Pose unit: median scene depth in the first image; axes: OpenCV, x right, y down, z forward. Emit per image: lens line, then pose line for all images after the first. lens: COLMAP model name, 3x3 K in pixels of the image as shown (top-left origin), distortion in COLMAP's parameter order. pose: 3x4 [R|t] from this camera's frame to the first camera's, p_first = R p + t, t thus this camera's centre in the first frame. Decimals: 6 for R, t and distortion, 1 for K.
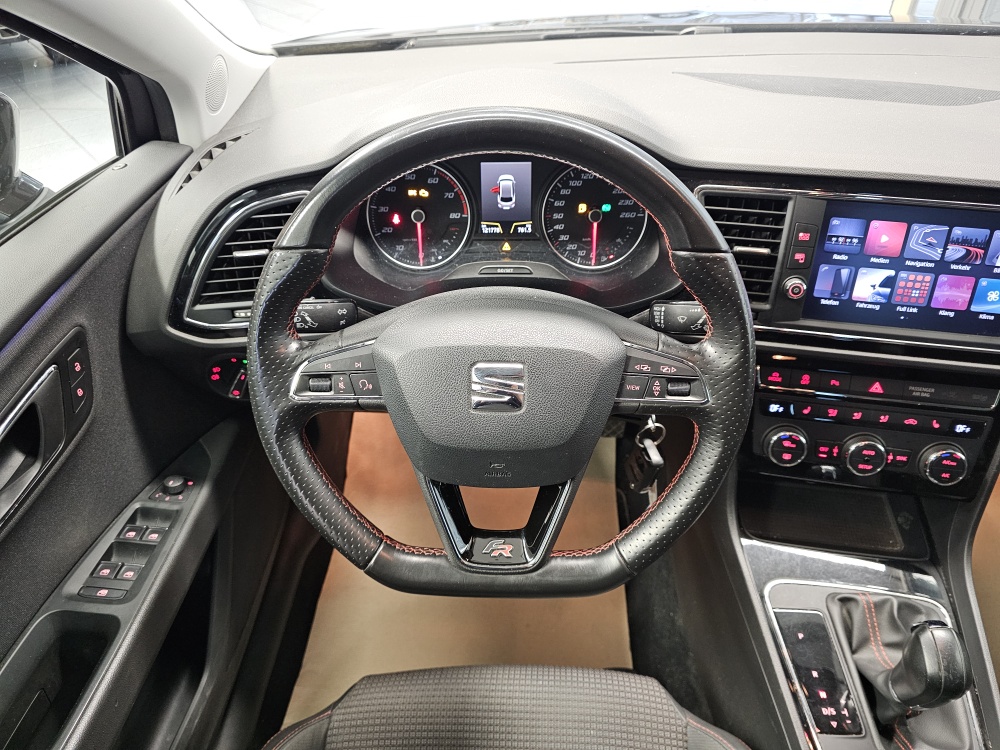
lens RADIAL K [[668.9, 0, 500.0], [0, 668.9, 375.0], [0, 0, 1]] dist [0.014675, -0.002667]
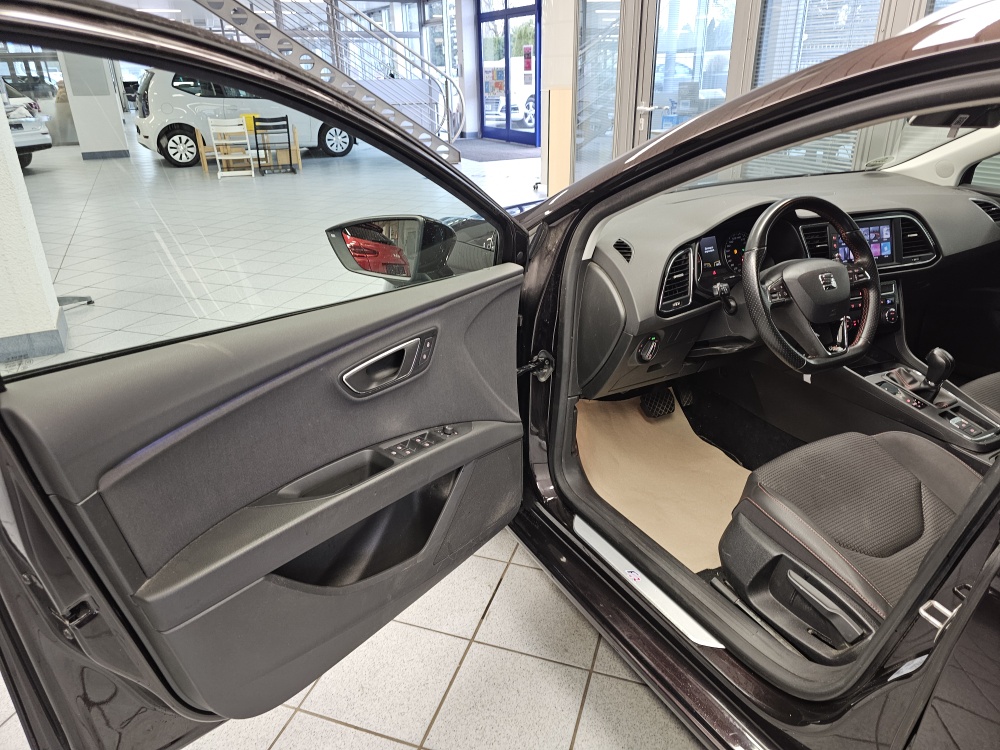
lens RADIAL K [[666.0, 0, 498.8], [0, 666.0, 358.5], [0, 0, 1]] dist [-0.003762, -0.003598]
pose [[0.866550, -0.204461, 0.455287, -1.974784], [0.325711, 0.922870, -0.205485, 0.341821], [-0.378157, 0.326355, 0.866308, -0.635224]]
